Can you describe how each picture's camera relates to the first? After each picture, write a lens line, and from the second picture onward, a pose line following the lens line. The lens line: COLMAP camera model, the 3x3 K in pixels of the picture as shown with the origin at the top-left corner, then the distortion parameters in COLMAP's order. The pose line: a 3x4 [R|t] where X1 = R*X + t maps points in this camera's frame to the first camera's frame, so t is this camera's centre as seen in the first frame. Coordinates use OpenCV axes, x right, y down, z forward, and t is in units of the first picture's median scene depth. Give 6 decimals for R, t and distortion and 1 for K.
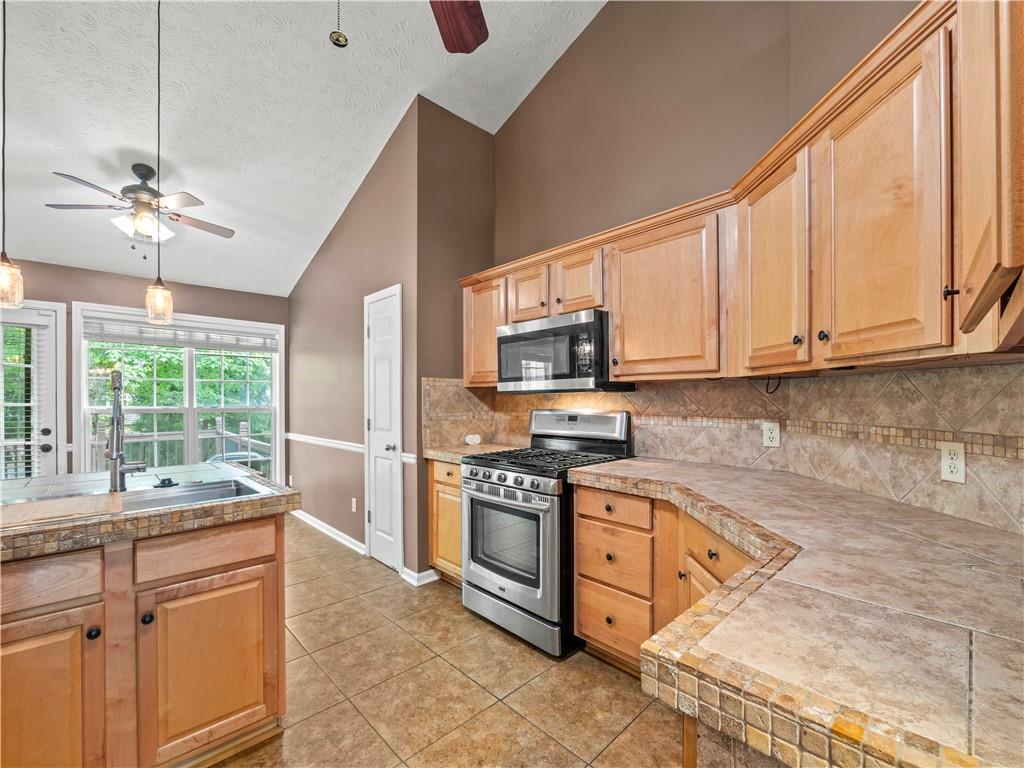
lens RADIAL K [[435.0, 0, 504.1], [0, 435.0, 399.8], [0, 0, 1]] dist [-0.006860, -0.000299]
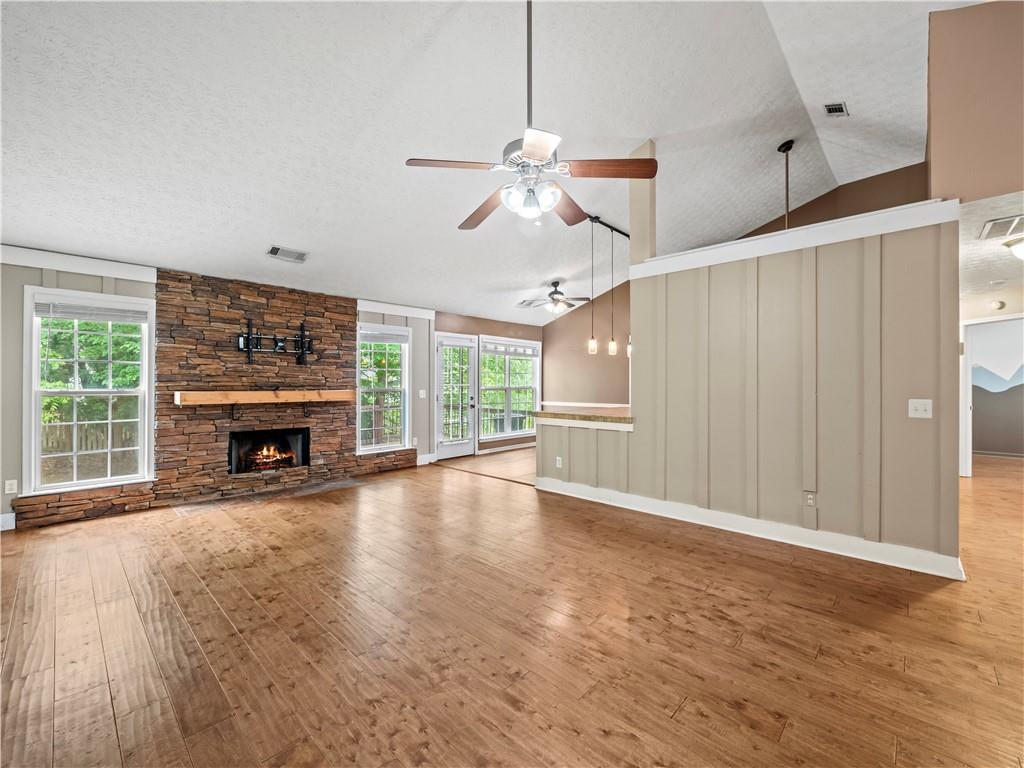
lens RADIAL K [[435.0, 0, 509.7], [0, 435.0, 384.2], [0, 0, 1]] dist [-0.006860, -0.000299]
pose [[0.997986, 0.003028, 0.063355, -1.618991], [-0.003085, 0.999995, 0.000798, 0.006950], [-0.063352, -0.000992, 0.997991, -1.741569]]
